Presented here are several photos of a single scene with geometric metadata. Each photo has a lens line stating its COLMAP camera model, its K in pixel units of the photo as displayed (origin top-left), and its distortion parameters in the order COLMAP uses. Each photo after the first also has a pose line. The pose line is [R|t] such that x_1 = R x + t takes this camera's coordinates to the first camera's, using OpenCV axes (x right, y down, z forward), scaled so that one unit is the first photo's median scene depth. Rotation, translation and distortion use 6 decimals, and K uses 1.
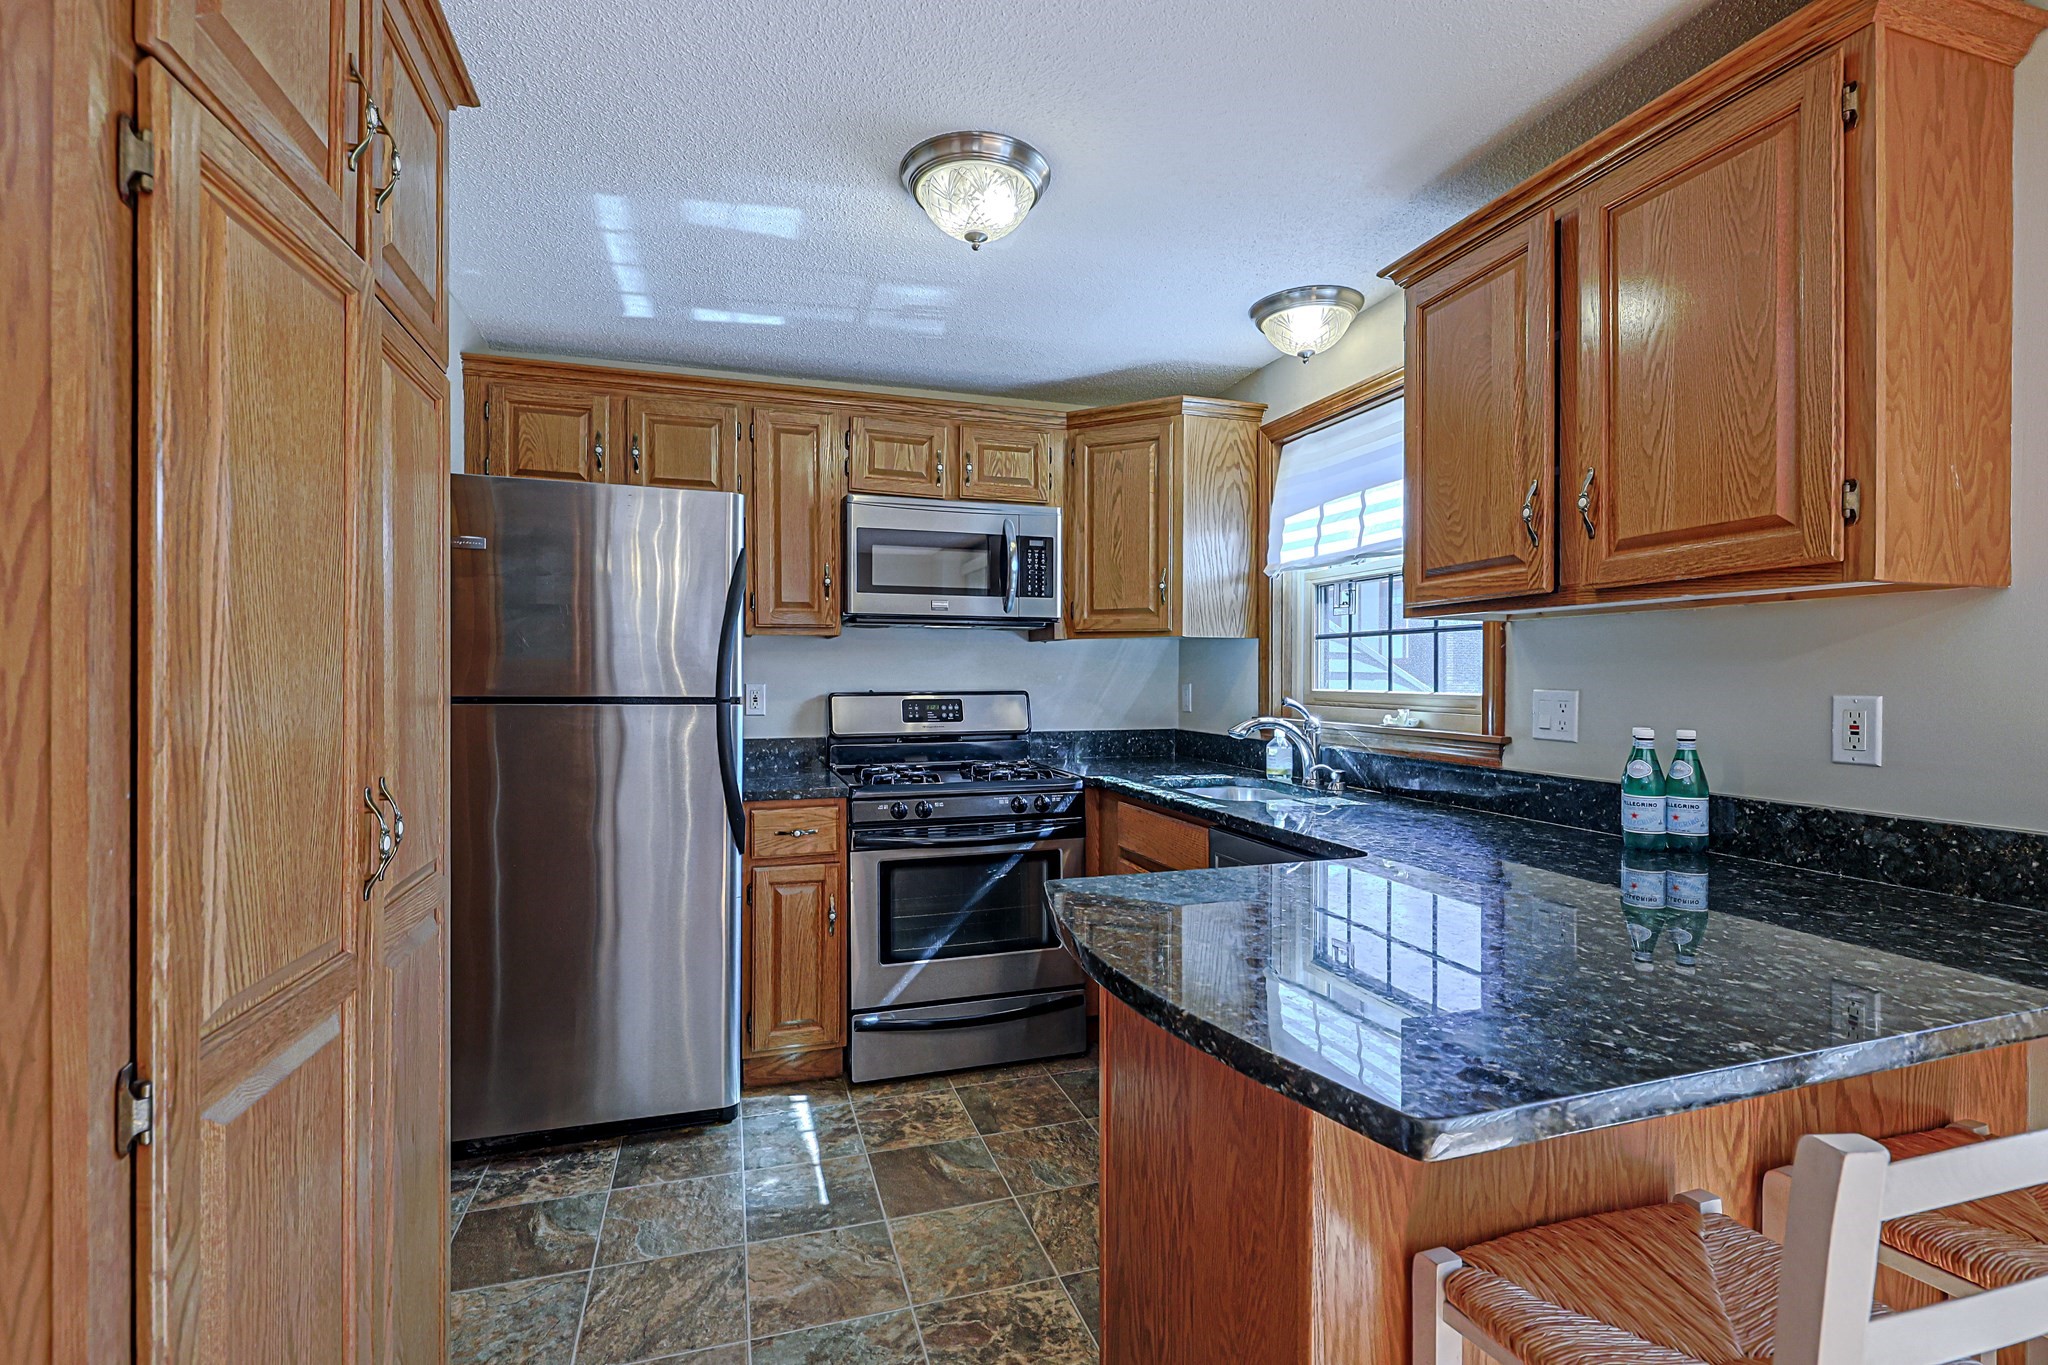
lens RADIAL K [[918.3, 0, 1031.3], [0, 918.3, 680.4], [0, 0, 1]] dist [0.001051, 0.000161]
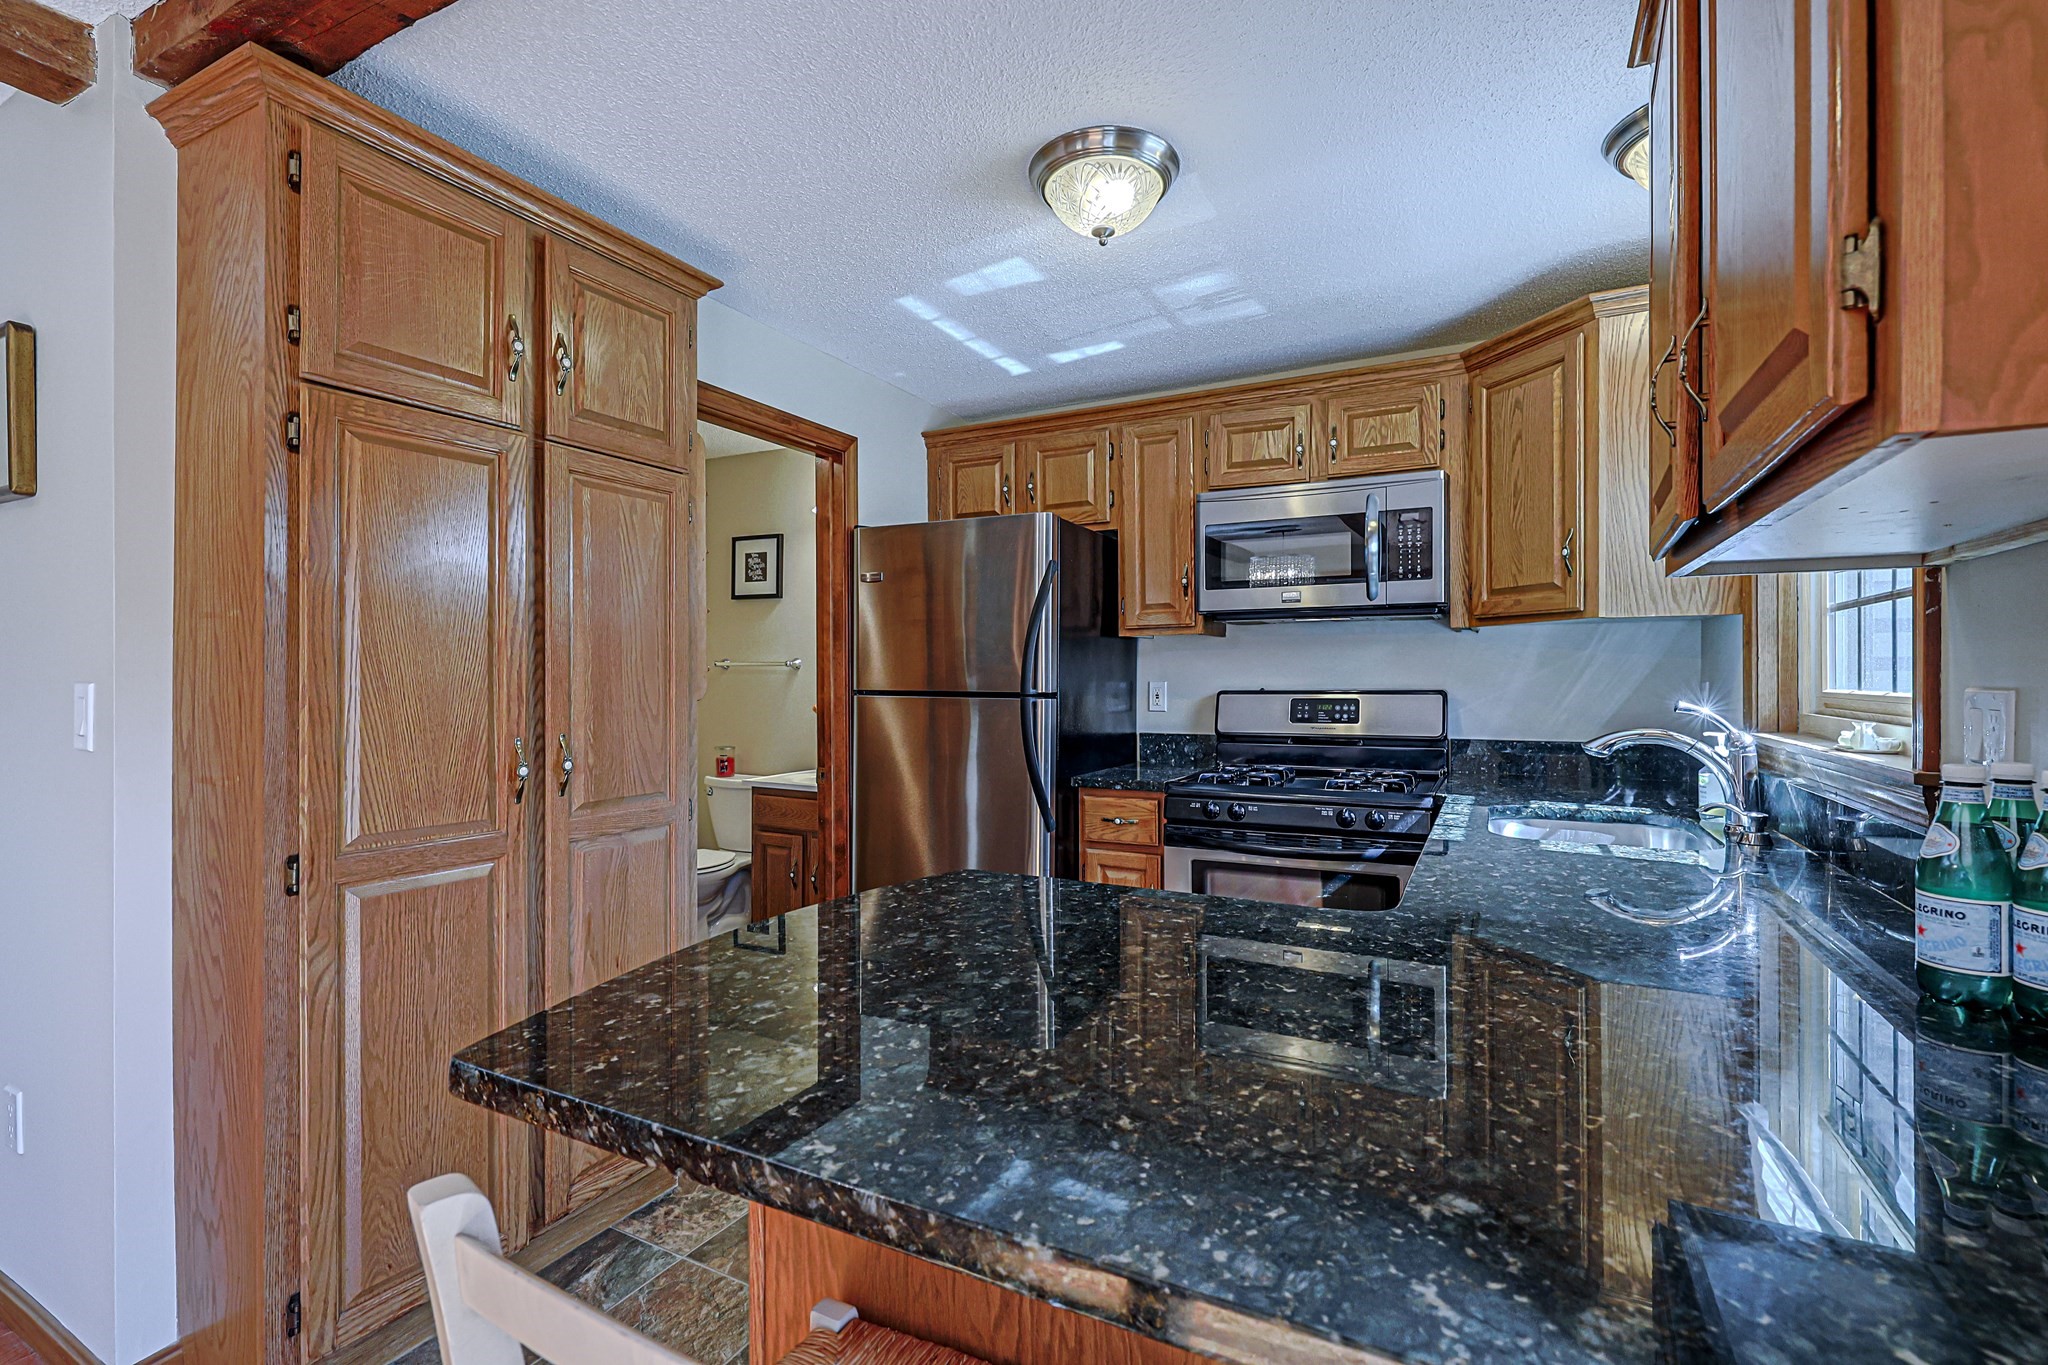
lens RADIAL K [[918.3, 0, 1035.9], [0, 918.3, 678.1], [0, 0, 1]] dist [0.001051, 0.000161]
pose [[0.701795, -0.004163, -0.712367, 0.384982], [0.001093, 0.999988, -0.004768, 0.004352], [0.712378, 0.002567, 0.701791, 0.160270]]
